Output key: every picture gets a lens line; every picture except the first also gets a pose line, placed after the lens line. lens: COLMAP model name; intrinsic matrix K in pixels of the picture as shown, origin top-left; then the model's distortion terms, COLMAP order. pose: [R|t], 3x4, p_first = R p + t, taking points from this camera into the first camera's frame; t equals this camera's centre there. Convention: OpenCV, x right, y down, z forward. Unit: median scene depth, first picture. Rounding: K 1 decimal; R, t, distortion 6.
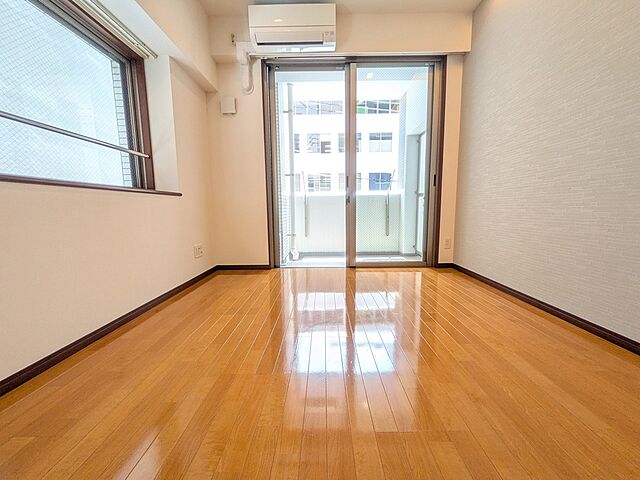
lens RADIAL K [[254.4, 0, 321.2], [0, 254.4, 240.1], [0, 0, 1]] dist [-0.003858, -0.000754]
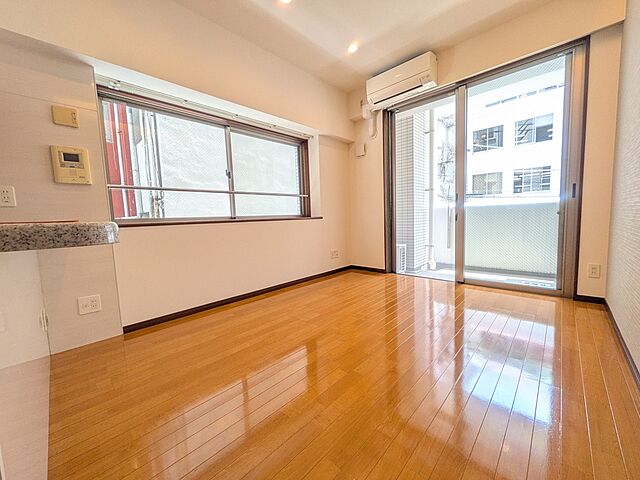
lens RADIAL K [[254.4, 0, 321.5], [0, 254.4, 241.1], [0, 0, 1]] dist [-0.003858, -0.000754]
pose [[0.726331, 0.047885, -0.685675, 0.436197], [-0.055016, 0.998420, 0.011447, -0.040843], [0.685140, 0.029409, 0.727818, -0.129670]]
